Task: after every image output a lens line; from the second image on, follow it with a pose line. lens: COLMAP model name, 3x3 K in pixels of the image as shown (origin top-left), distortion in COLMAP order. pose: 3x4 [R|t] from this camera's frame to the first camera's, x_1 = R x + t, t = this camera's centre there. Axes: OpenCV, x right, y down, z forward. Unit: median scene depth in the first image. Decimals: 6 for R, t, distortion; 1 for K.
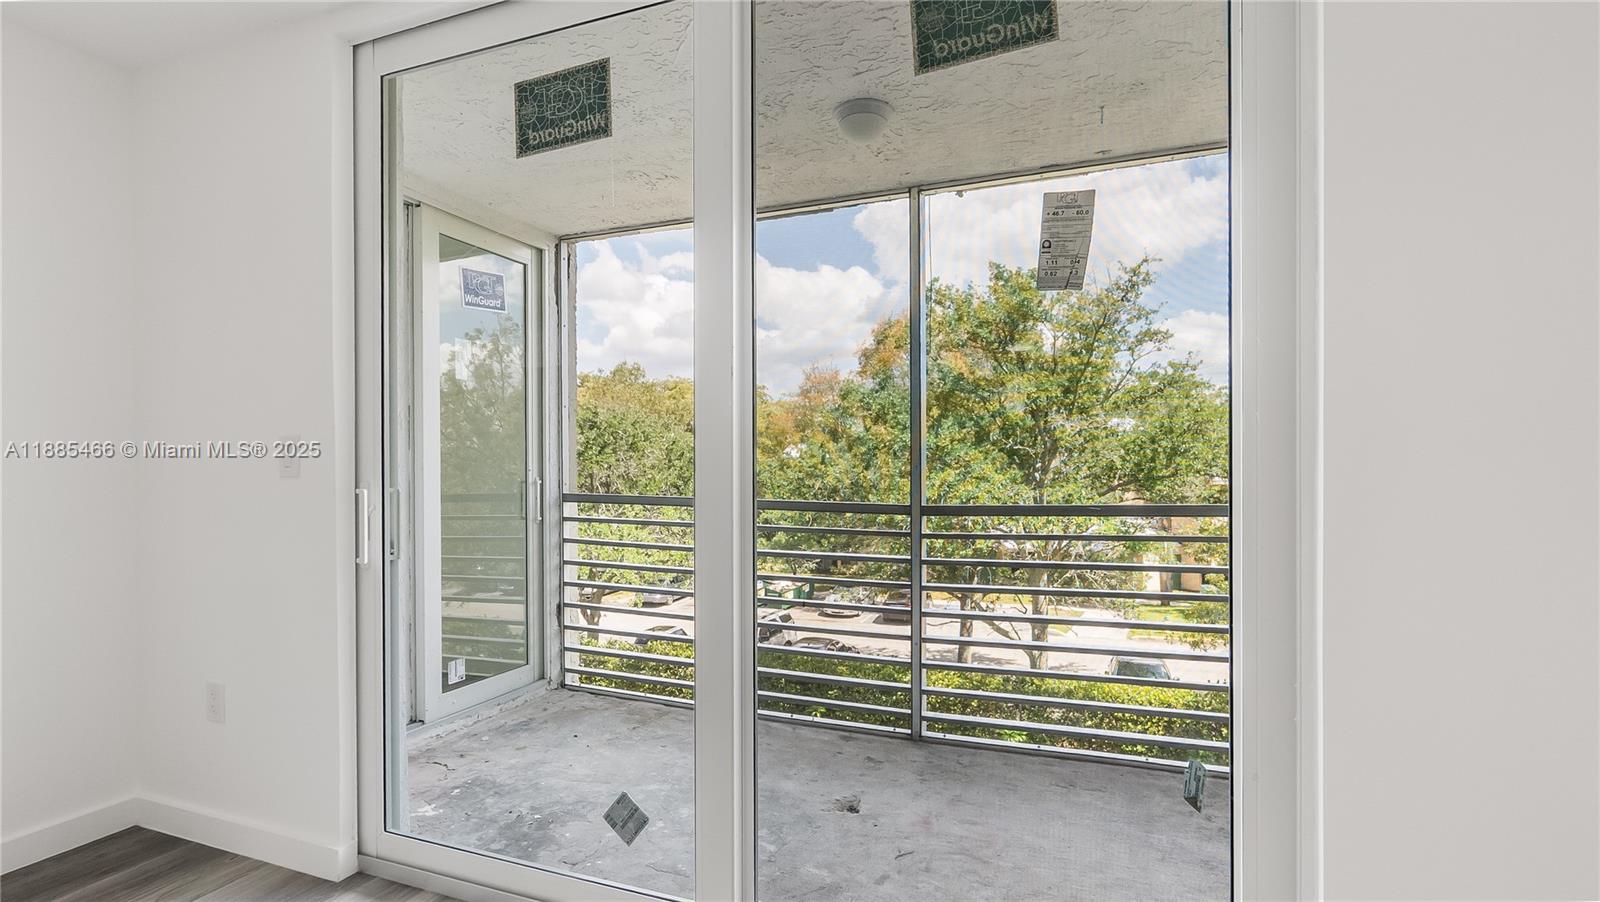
lens RADIAL K [[757.2, 0, 788.5], [0, 757.2, 467.3], [0, 0, 1]] dist [-0.005651, -0.000074]
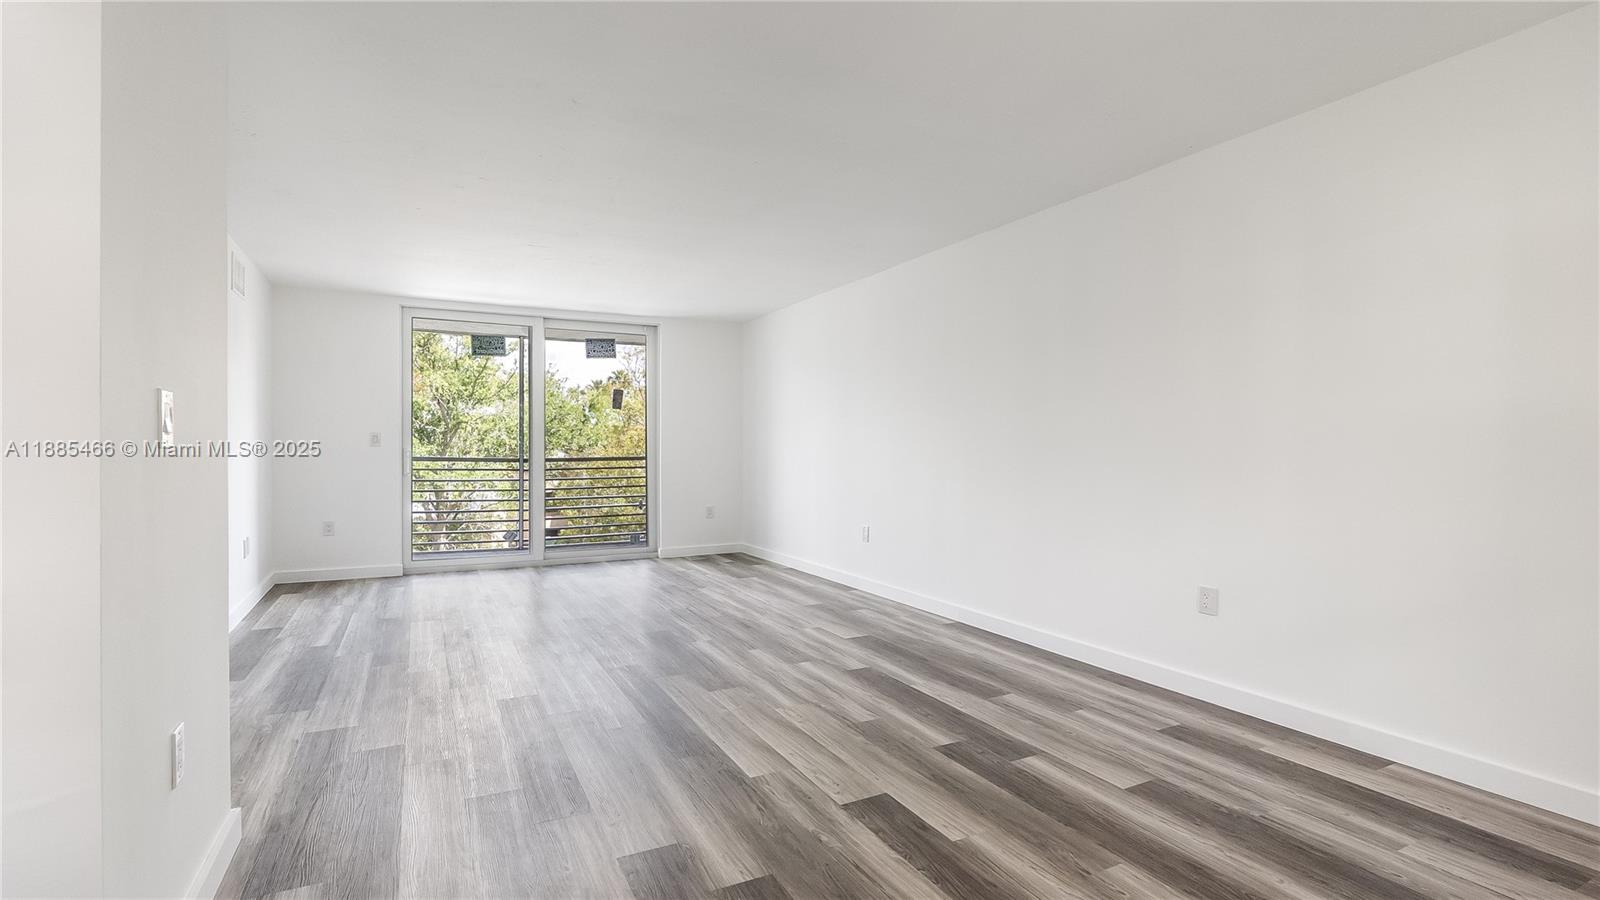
lens RADIAL K [[743.2, 0, 812.4], [0, 743.2, 447.6], [0, 0, 1]] dist [-0.009679, 0.002432]
pose [[0.641251, 0.002036, 0.767329, -0.258636], [-0.007515, 0.999965, 0.003626, -0.001028], [-0.767295, -0.008091, 0.641244, -0.316022]]
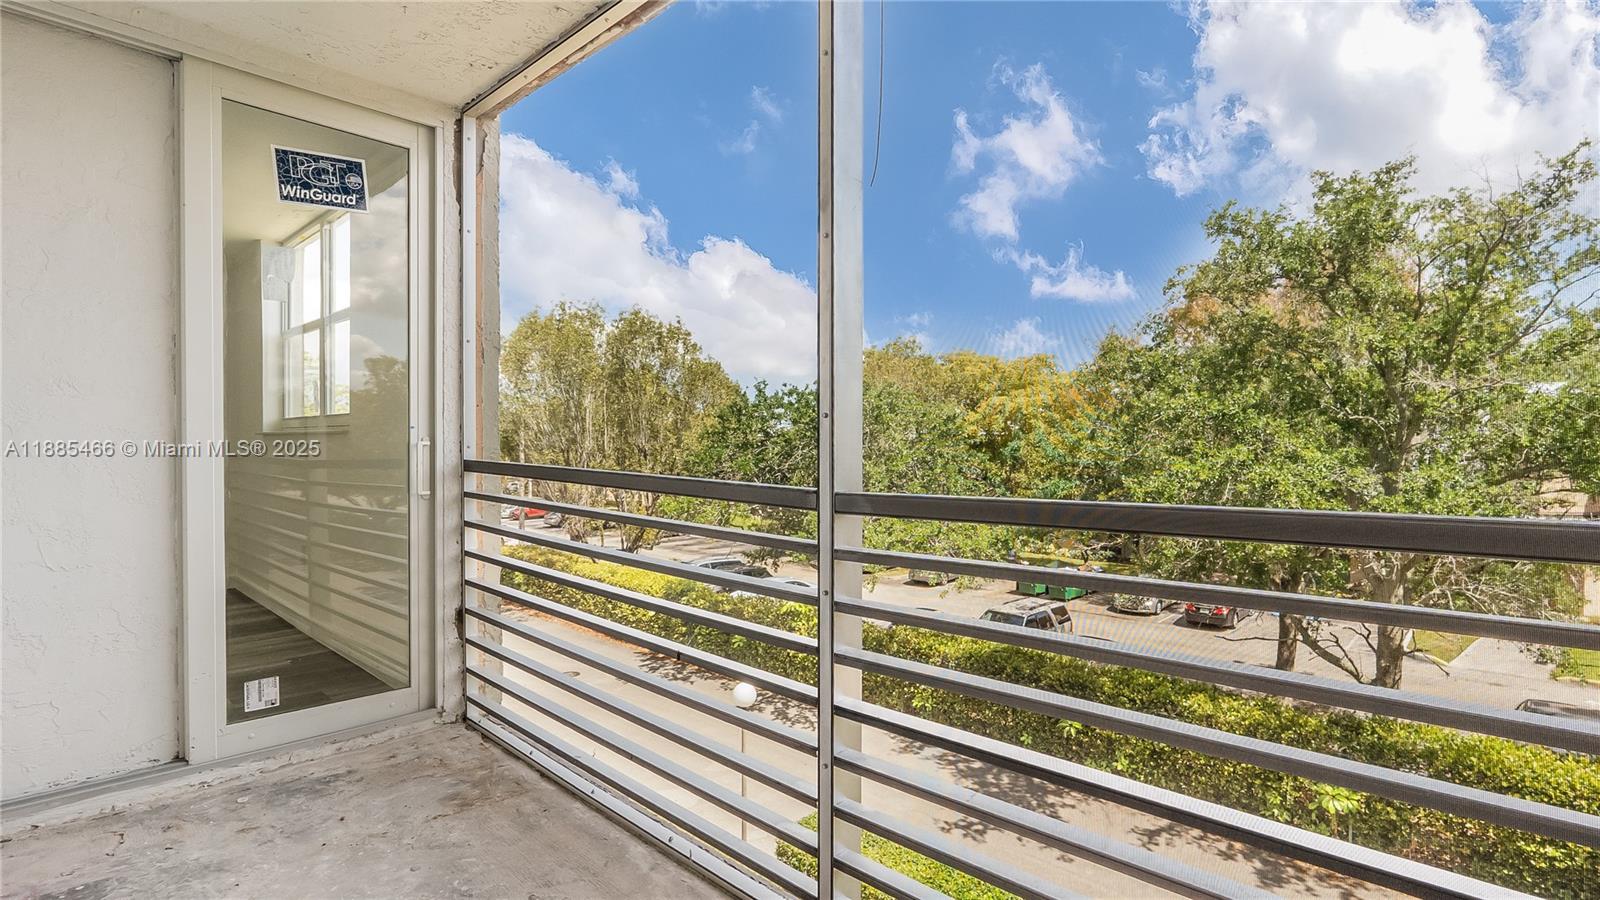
lens RADIAL K [[743.2, 0, 816.0], [0, 743.2, 457.7], [0, 0, 1]] dist [-0.009679, 0.002432]
pose [[0.929805, 0.014390, -0.367771, 0.081554], [-0.007925, 0.999787, 0.019083, 0.004700], [0.367967, -0.014829, 0.929721, 0.130317]]
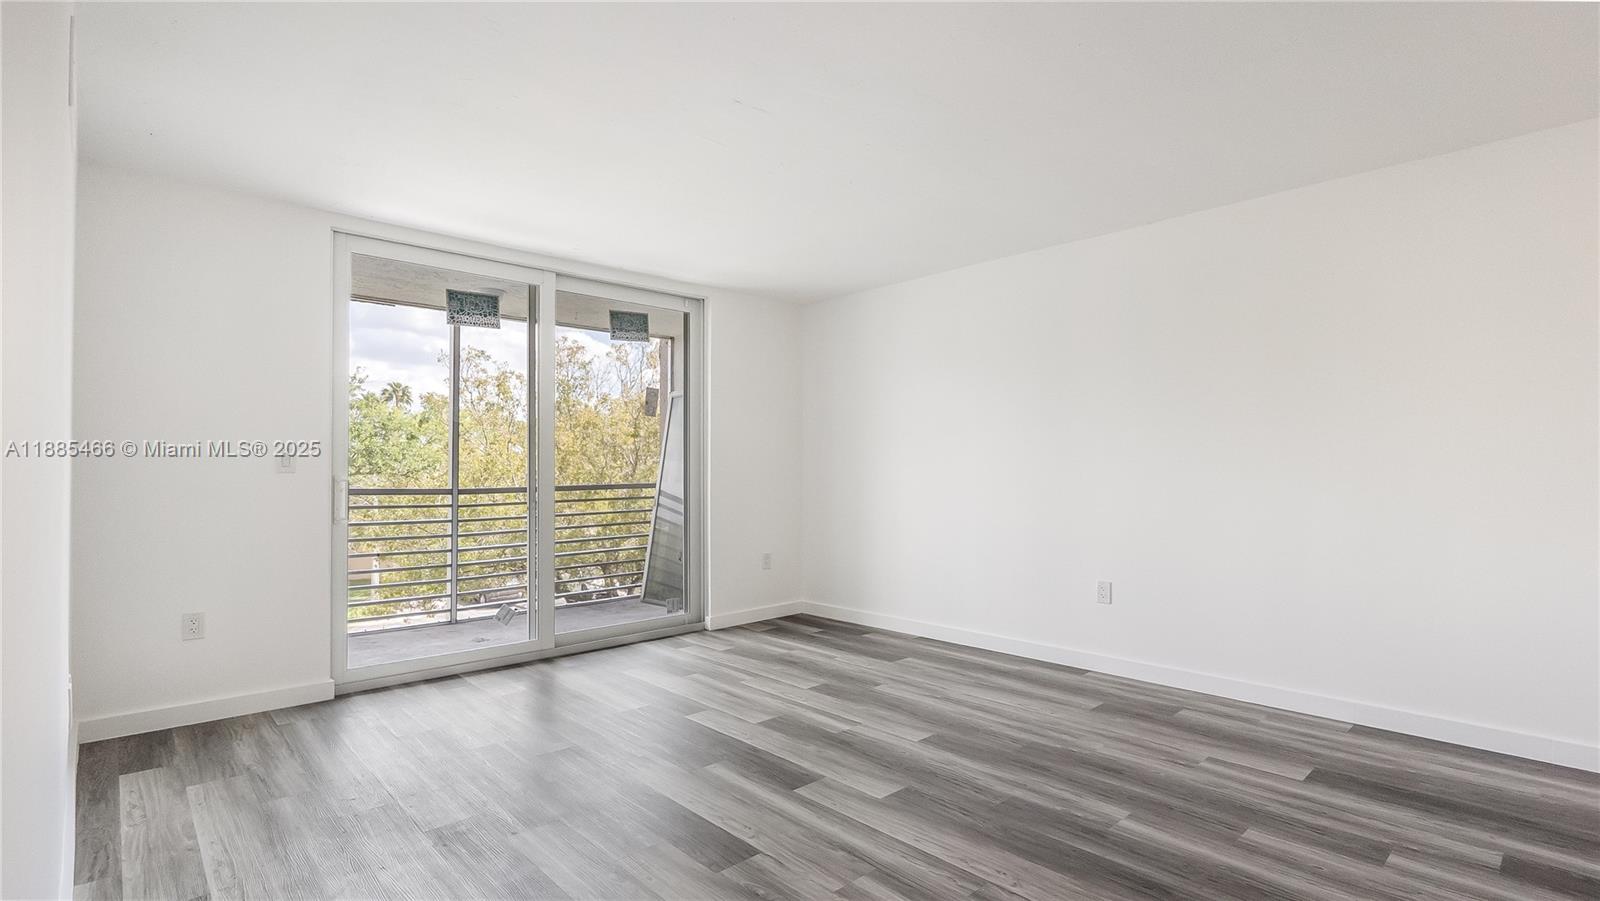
lens RADIAL K [[743.2, 0, 806.9], [0, 743.2, 452.0], [0, 0, 1]] dist [-0.009679, 0.002432]
pose [[0.411001, 0.022270, 0.911363, -0.241765], [-0.005276, 0.999743, -0.022050, -0.000528], [-0.911619, 0.004254, 0.411013, -0.103823]]
